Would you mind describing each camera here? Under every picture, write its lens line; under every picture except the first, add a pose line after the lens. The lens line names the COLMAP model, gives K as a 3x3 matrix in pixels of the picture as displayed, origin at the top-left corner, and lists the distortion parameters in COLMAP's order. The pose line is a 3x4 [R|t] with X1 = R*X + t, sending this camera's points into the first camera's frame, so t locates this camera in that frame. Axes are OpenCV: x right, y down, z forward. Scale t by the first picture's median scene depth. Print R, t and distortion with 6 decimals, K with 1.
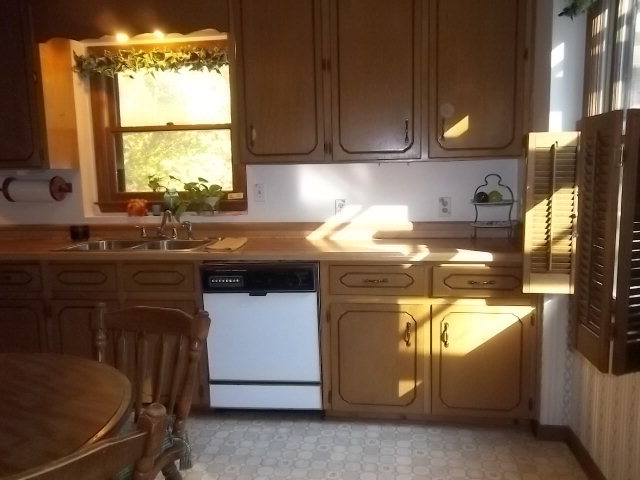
lens RADIAL K [[548.3, 0, 319.2], [0, 548.3, 242.2], [0, 0, 1]] dist [-0.001866, 0.052504]
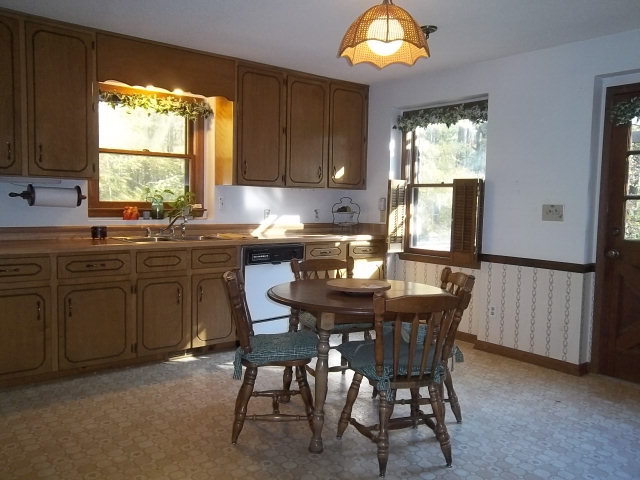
lens RADIAL K [[548.3, 0, 319.2], [0, 548.3, 242.2], [0, 0, 1]] dist [-0.001866, 0.052504]
pose [[0.671888, -0.022161, 0.740322, -1.162958], [0.060553, 0.997850, -0.025086, 0.073775], [-0.738174, 0.061683, 0.671785, -0.208756]]
